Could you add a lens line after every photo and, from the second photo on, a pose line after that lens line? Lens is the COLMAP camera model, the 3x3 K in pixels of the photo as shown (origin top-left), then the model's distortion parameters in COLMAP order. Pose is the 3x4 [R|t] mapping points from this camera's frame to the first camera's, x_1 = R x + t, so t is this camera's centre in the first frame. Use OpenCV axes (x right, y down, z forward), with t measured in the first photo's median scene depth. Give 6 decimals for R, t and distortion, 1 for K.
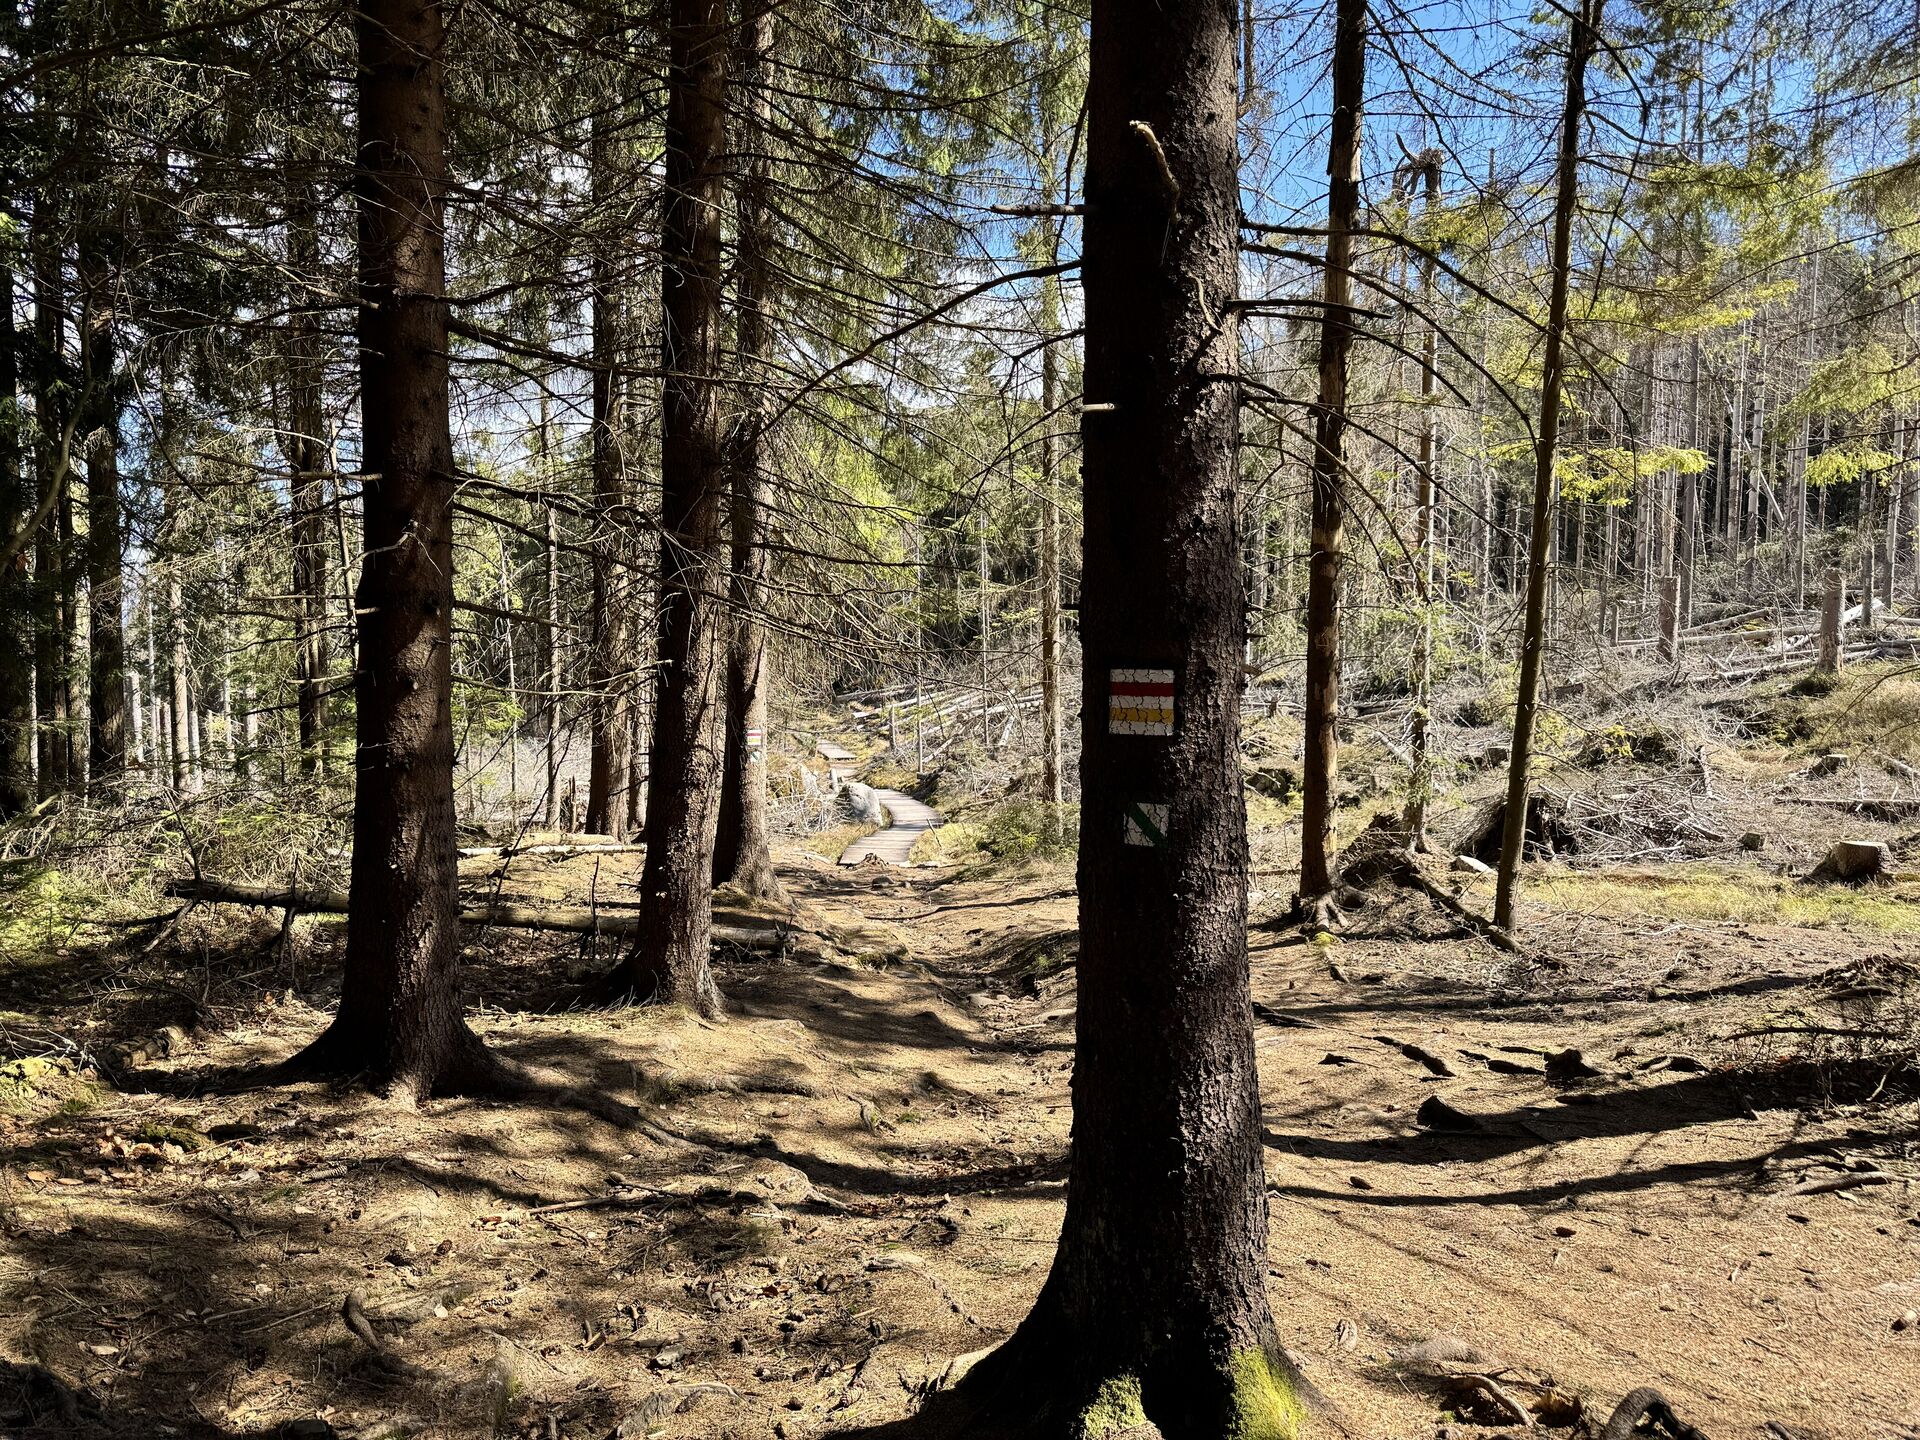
lens RADIAL K [[1350.9, 0, 958.3], [0, 1350.9, 719.3], [0, 0, 1]] dist [0.050627, 0.000303]
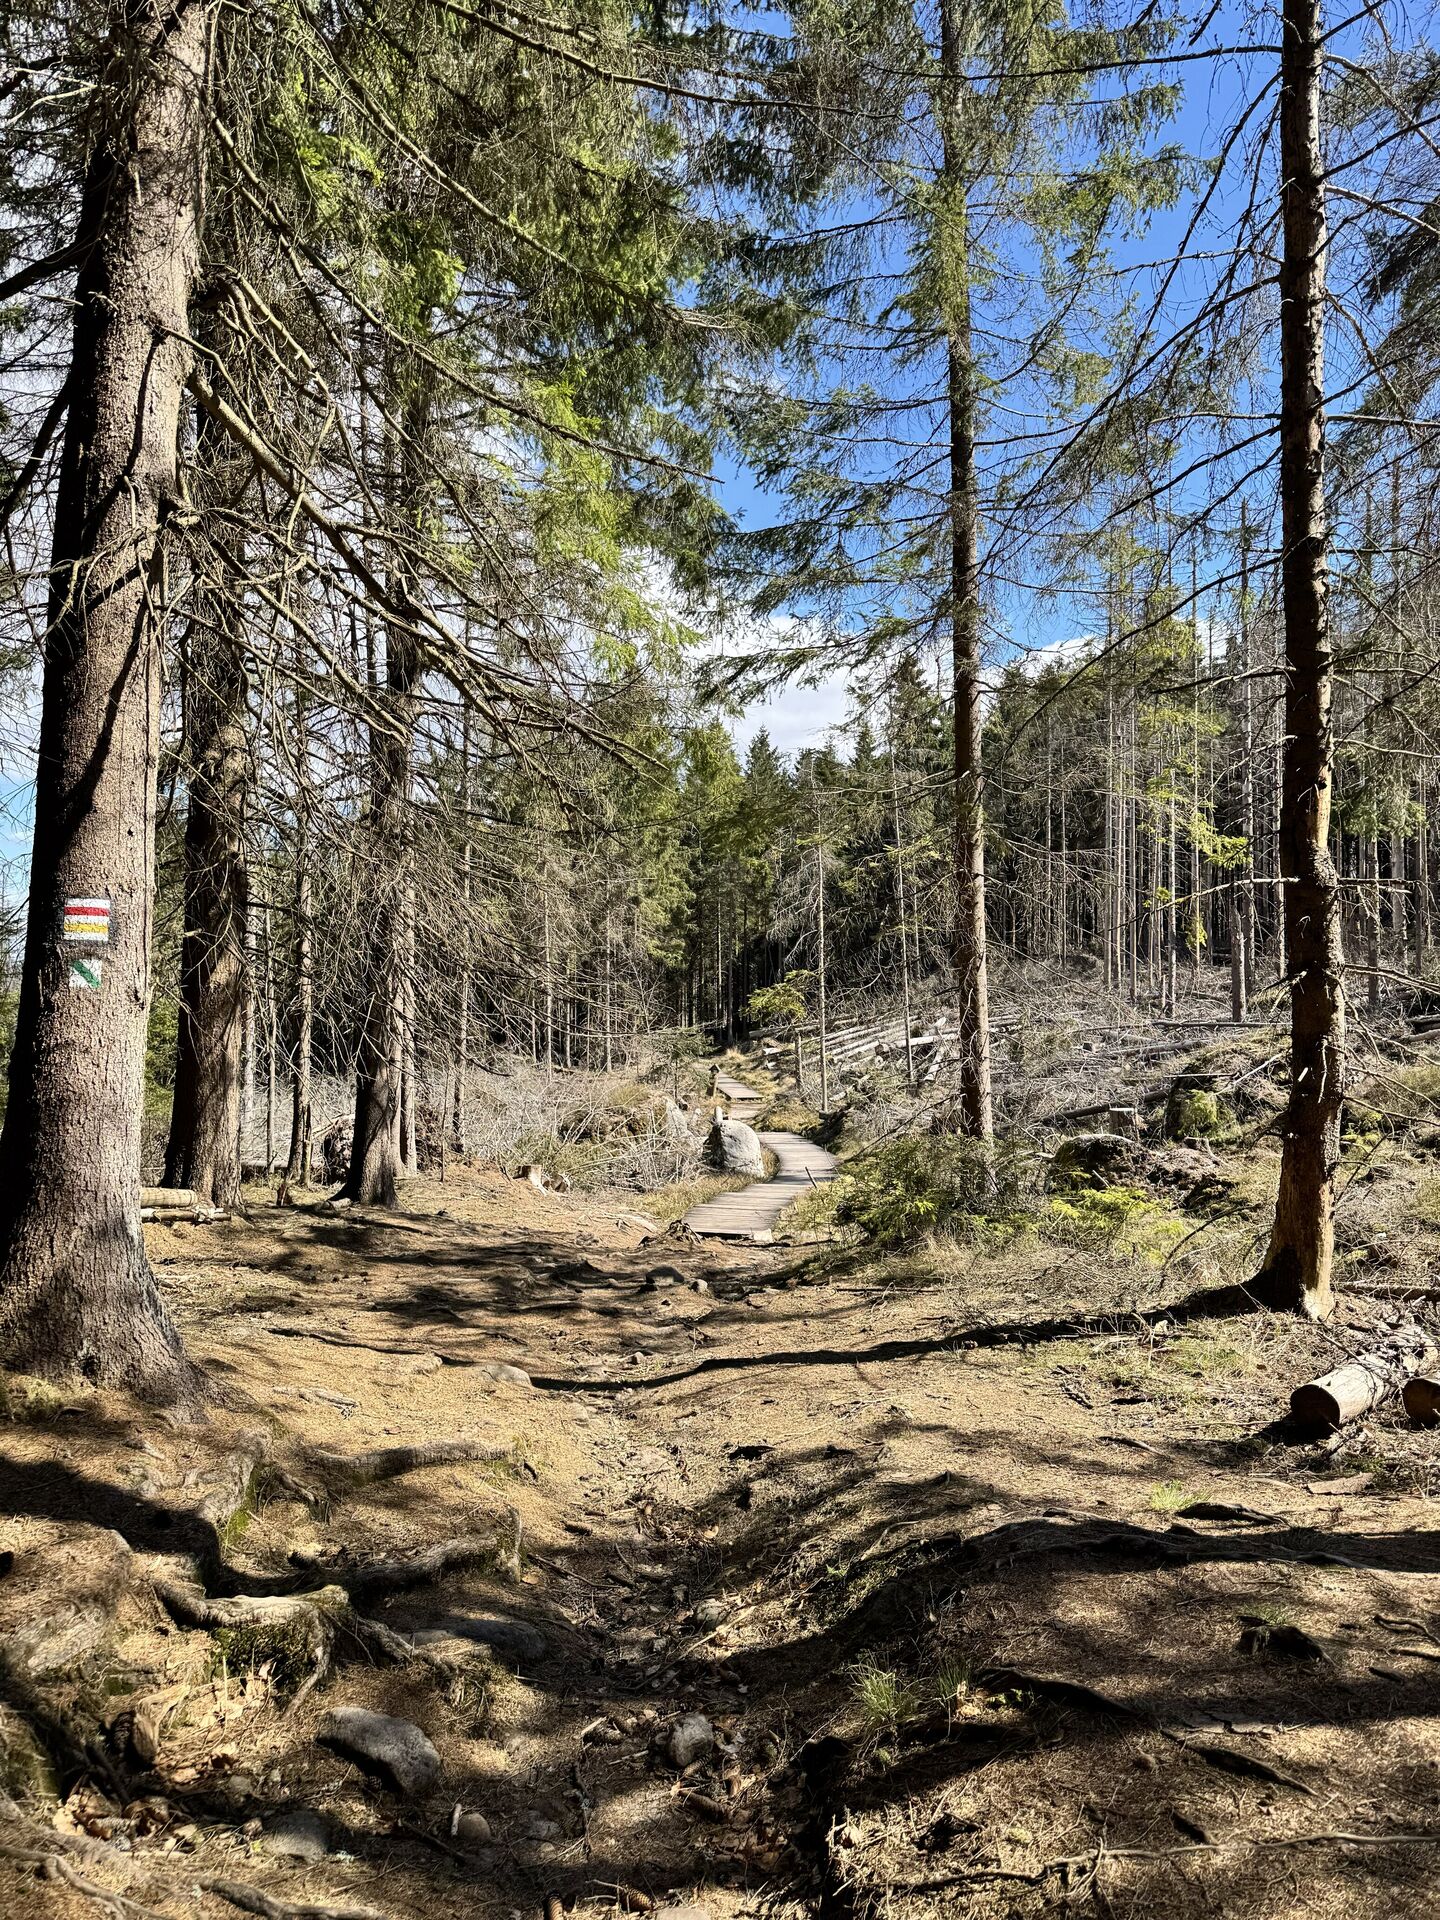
lens RADIAL K [[1350.9, 0, 724.1], [0, 1350.9, 962.5], [0, 0, 1]] dist [0.050627, 0.000303]
pose [[0.991740, -0.009851, -0.127889, 0.017838], [-0.000298, 0.996867, -0.079094, 0.015163], [0.128268, 0.078478, 0.988630, 0.191082]]
